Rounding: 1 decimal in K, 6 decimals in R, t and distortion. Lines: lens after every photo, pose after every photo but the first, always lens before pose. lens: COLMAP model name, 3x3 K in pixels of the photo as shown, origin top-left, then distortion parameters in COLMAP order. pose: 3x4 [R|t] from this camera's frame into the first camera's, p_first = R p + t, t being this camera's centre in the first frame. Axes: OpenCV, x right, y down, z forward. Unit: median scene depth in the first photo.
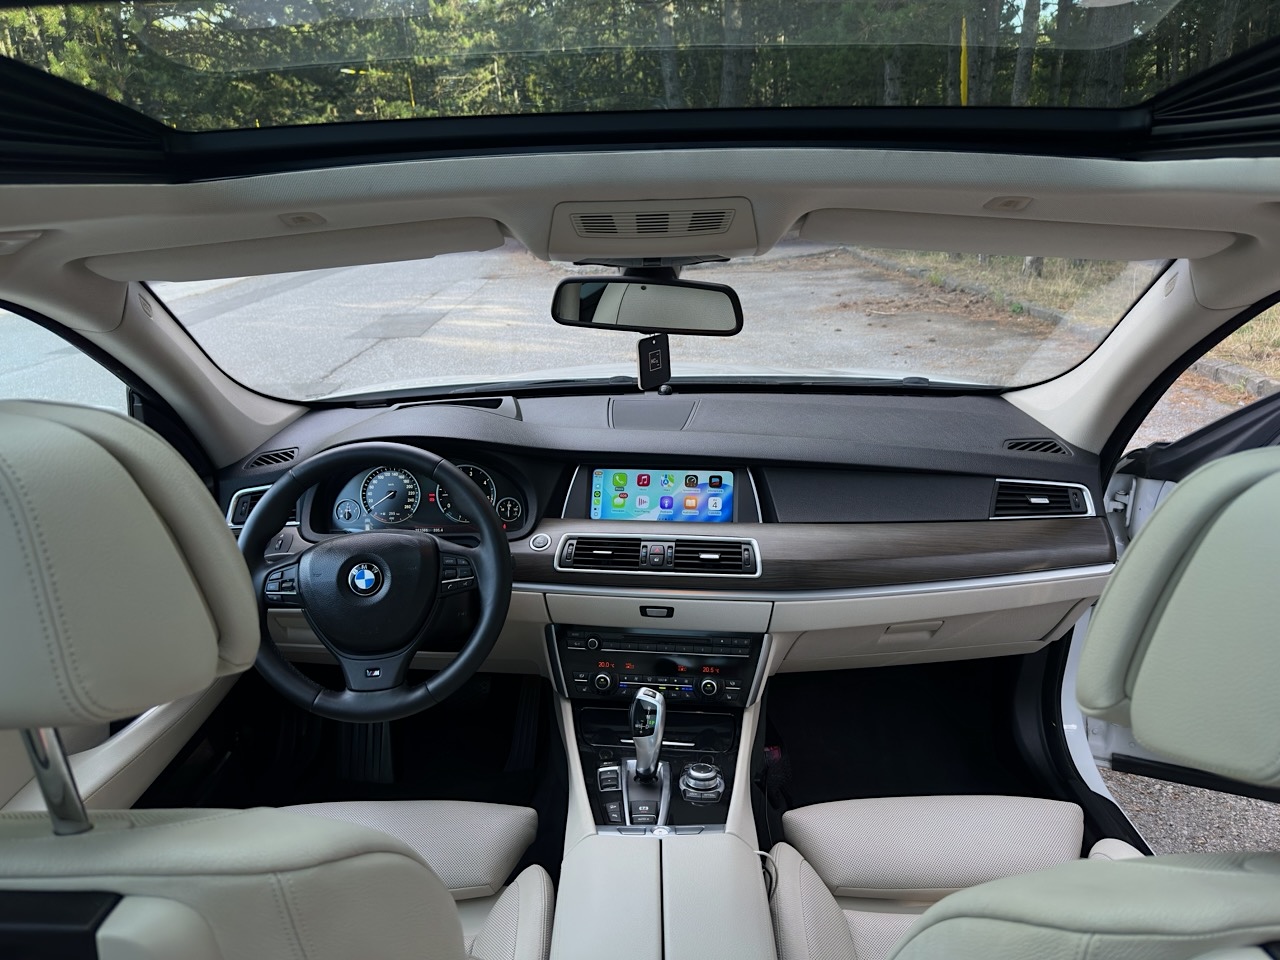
lens RADIAL K [[894.2, 0, 640.0], [0, 894.2, 480.0], [0, 0, 1]] dist [0.114938, -0.134880]
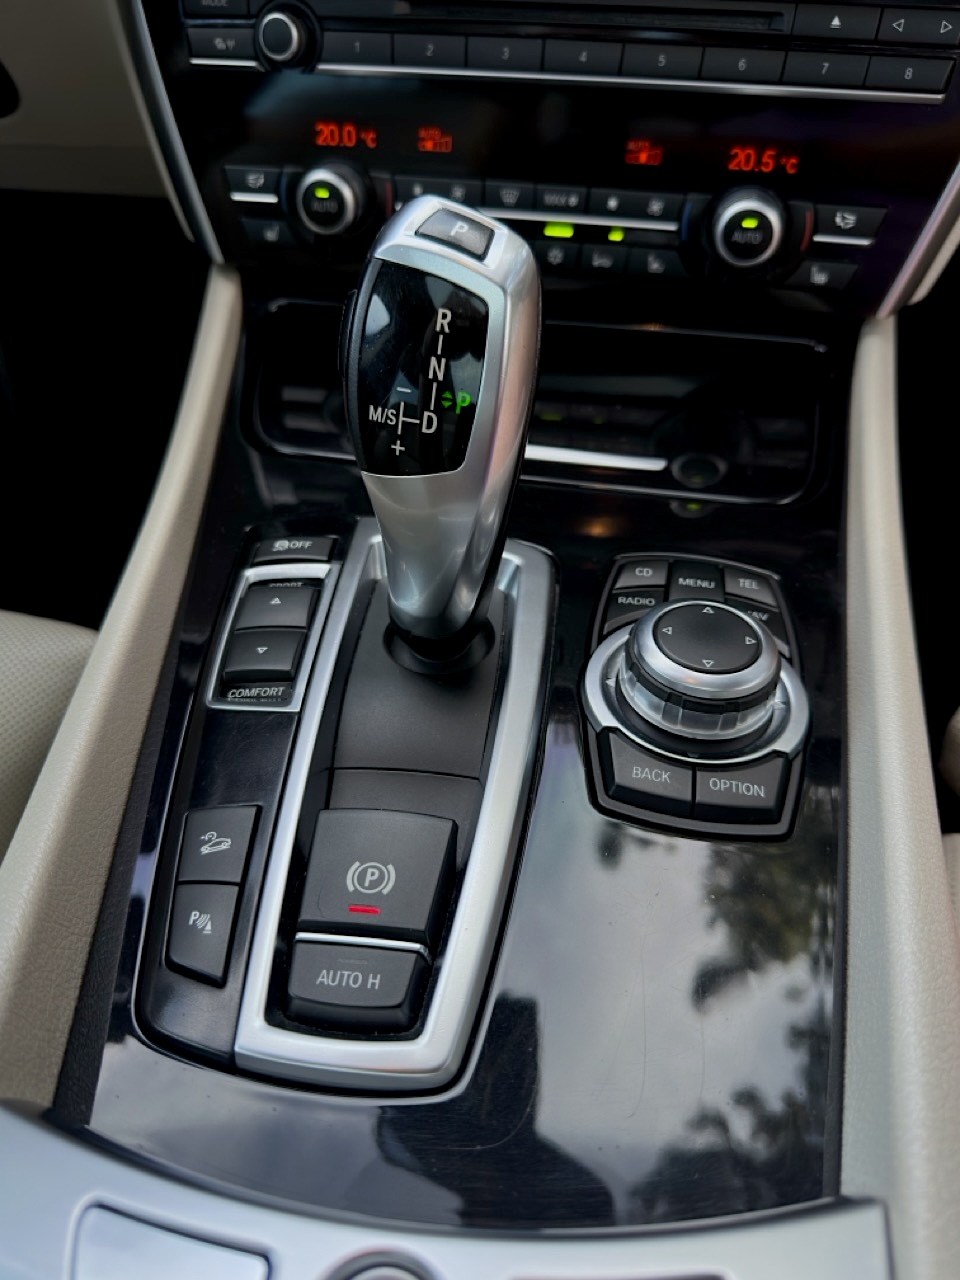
lens RADIAL K [[914.1, 0, 480.0], [0, 914.1, 640.0], [0, 0, 1]] dist [-0.048839, 0.043580]
pose [[0.994210, 0.061885, -0.087847, 0.033590], [-0.001146, 0.823574, 0.567208, 0.187682], [0.107450, -0.563823, 0.818876, 0.749873]]
